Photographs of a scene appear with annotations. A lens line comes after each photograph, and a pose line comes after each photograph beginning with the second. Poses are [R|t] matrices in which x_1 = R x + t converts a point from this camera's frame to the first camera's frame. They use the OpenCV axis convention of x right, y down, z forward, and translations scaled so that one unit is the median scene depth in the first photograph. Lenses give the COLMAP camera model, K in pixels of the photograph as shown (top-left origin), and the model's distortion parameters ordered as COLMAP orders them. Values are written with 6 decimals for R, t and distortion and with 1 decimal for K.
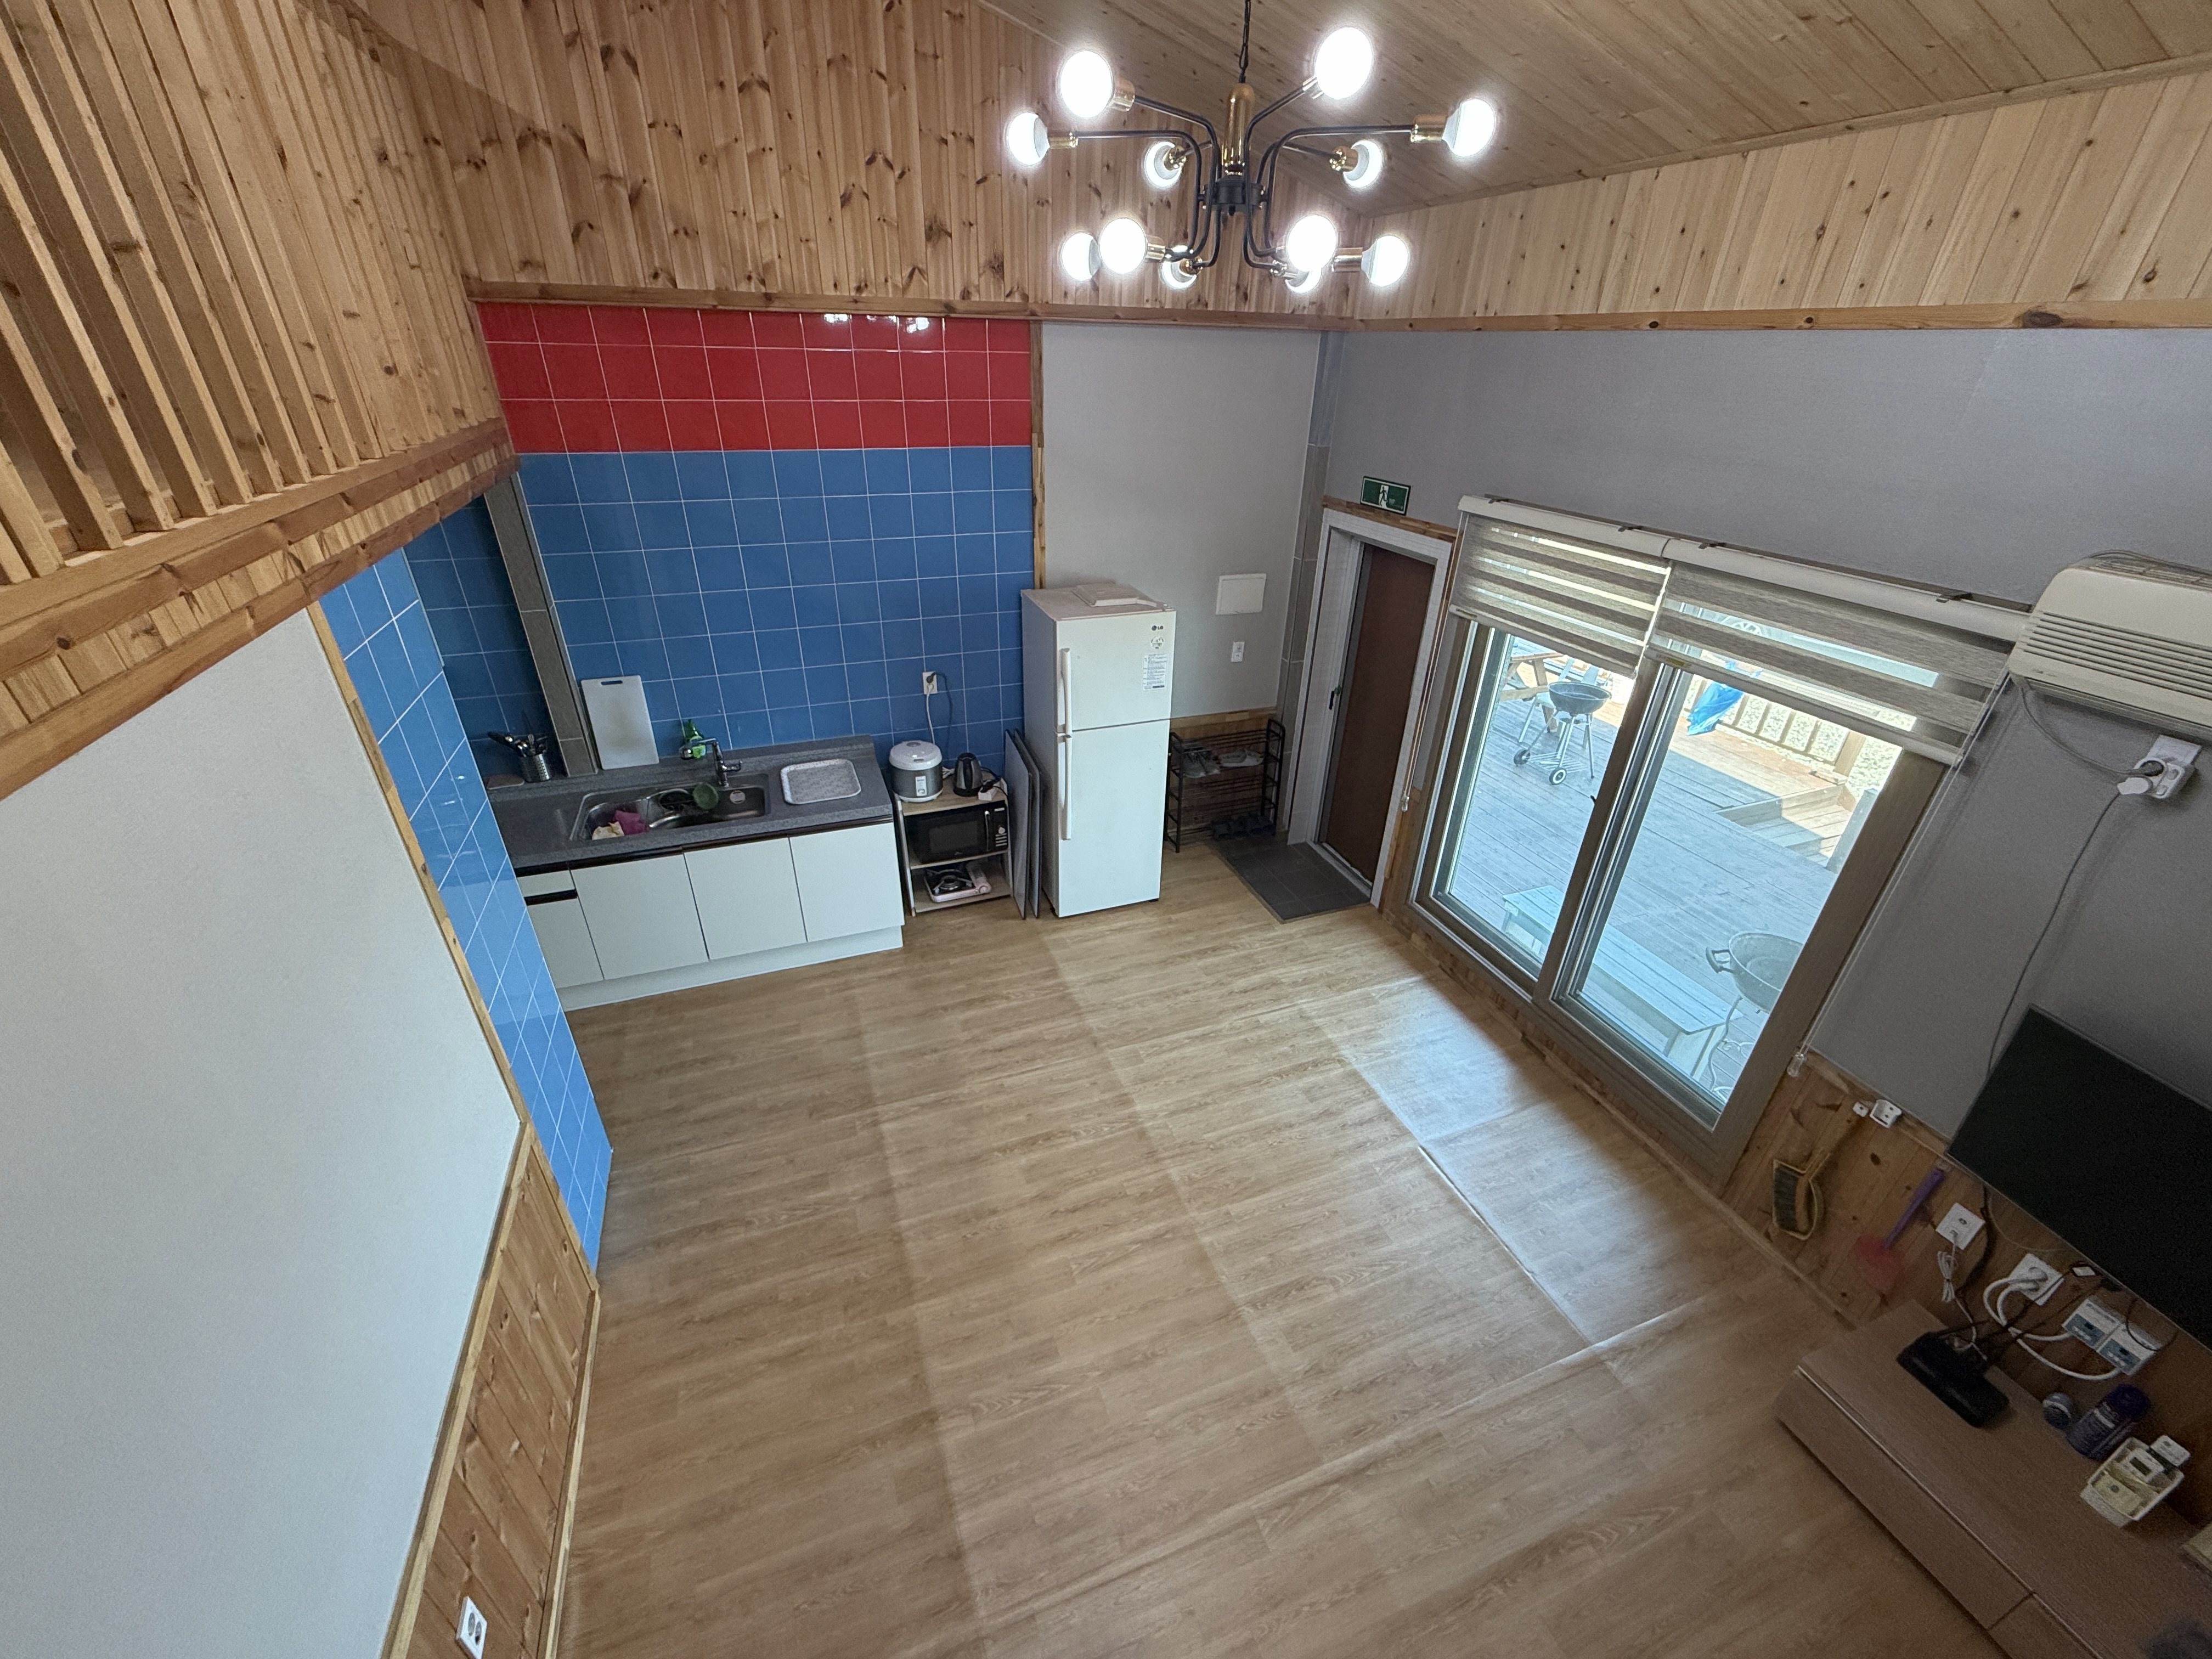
lens RADIAL K [[880.5, 0, 1106.0], [0, 880.5, 830.8], [0, 0, 1]] dist [0.000088, 0.000302]
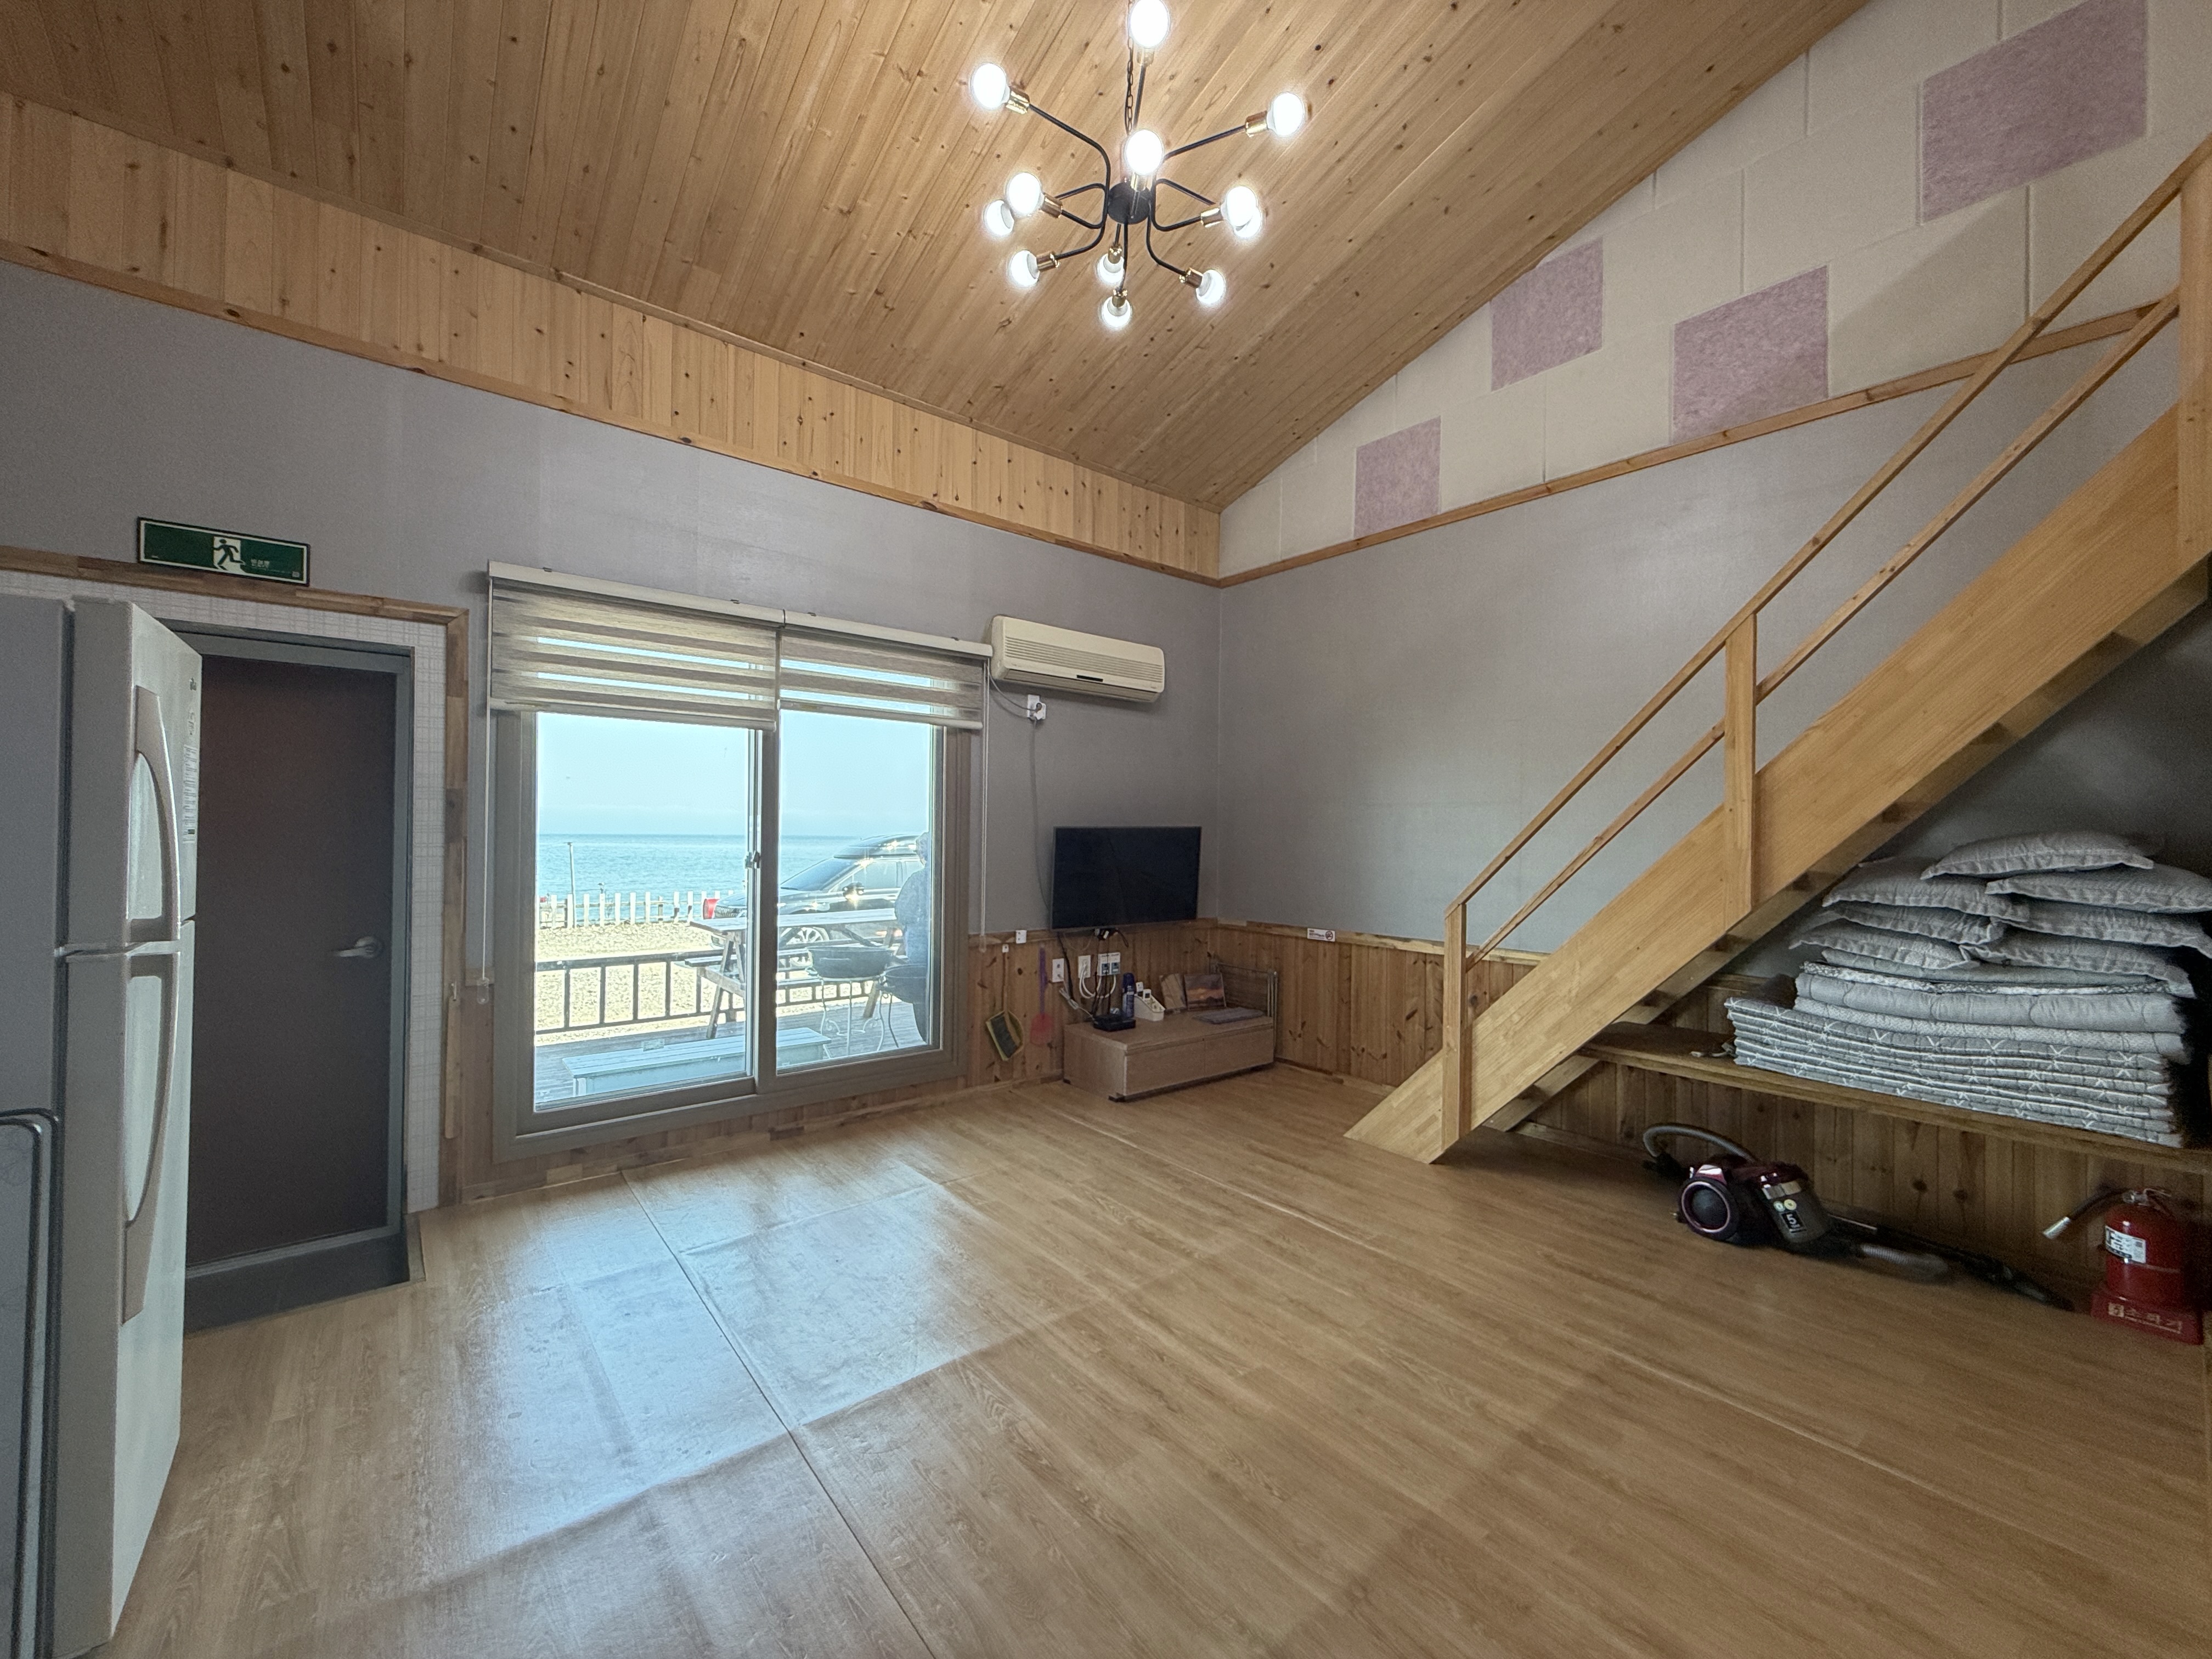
lens RADIAL K [[880.5, 0, 1102.4], [0, 880.5, 828.7], [0, 0, 1]] dist [0.000088, 0.000302]
pose [[-0.317820, -0.018773, 0.947965, -0.562950], [0.440698, 0.882319, 0.165224, -0.053754], [-0.839509, 0.470278, -0.272145, 0.905411]]
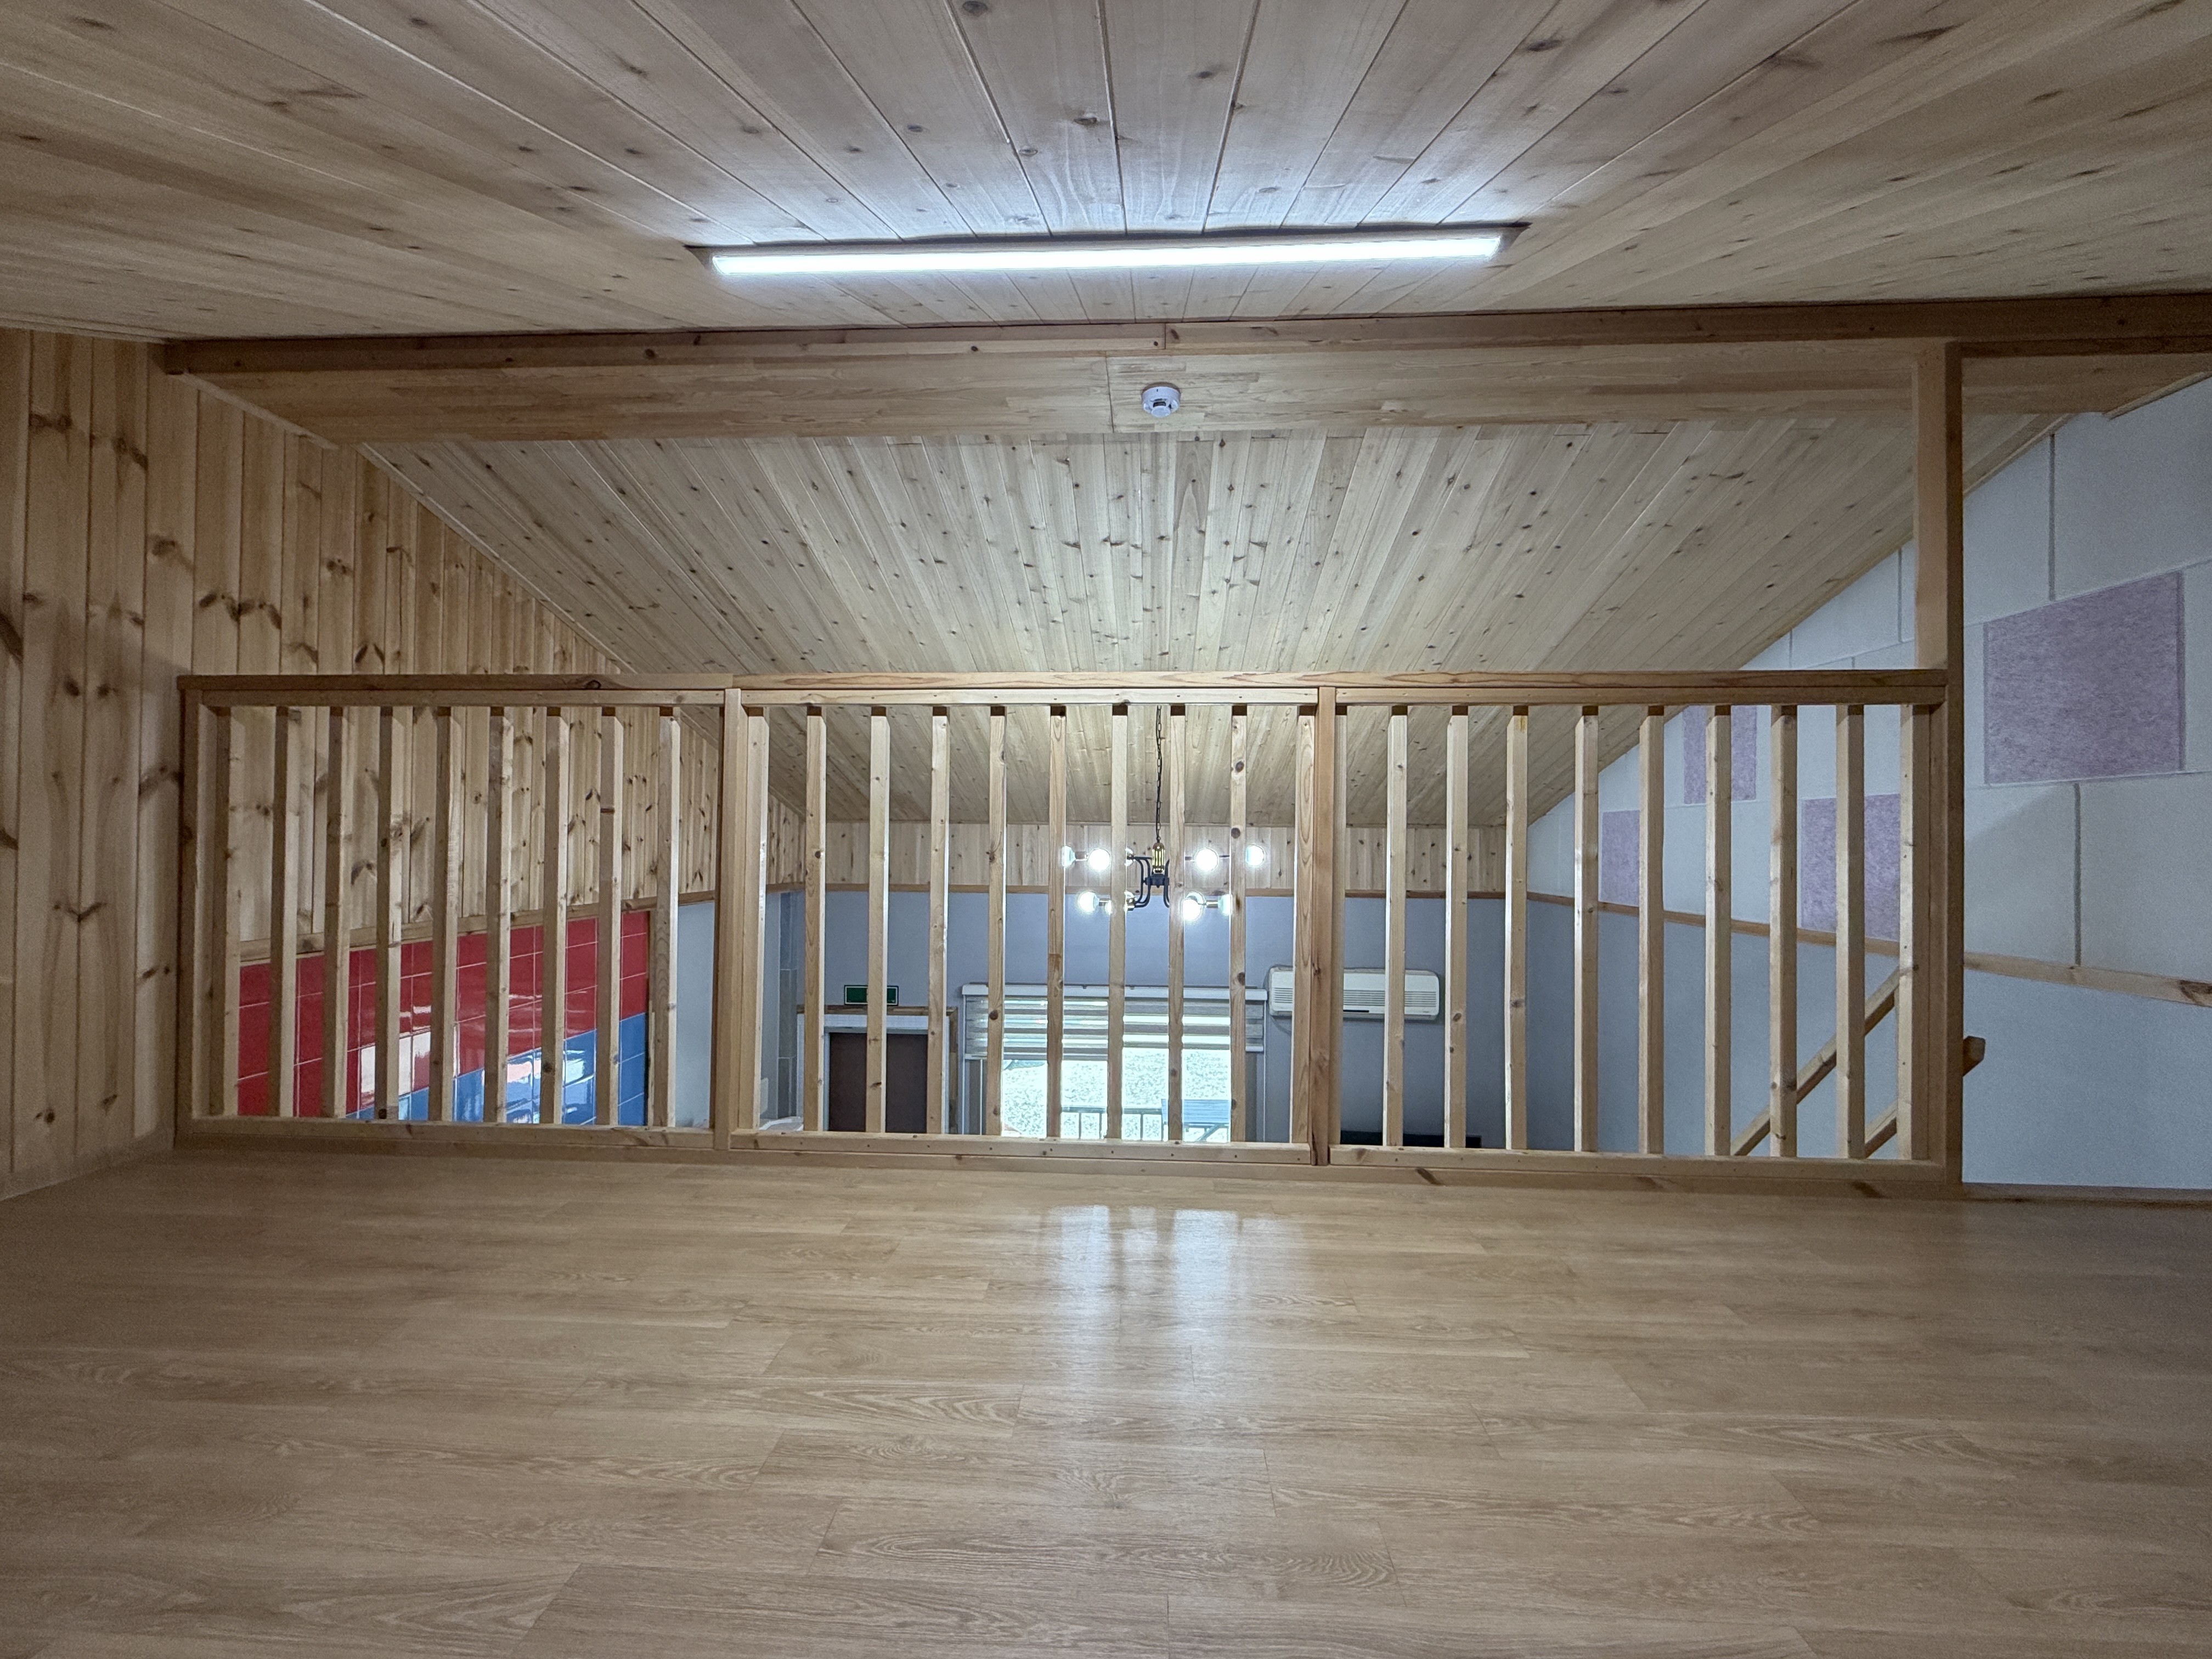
lens RADIAL K [[880.5, 0, 1134.4], [0, 880.5, 880.8], [0, 0, 1]] dist [0.000088, 0.000302]
pose [[0.370907, -0.055681, 0.926999, -0.975245], [0.441500, 0.888754, -0.123267, -0.232706], [-0.817010, 0.454991, 0.354228, 0.117742]]
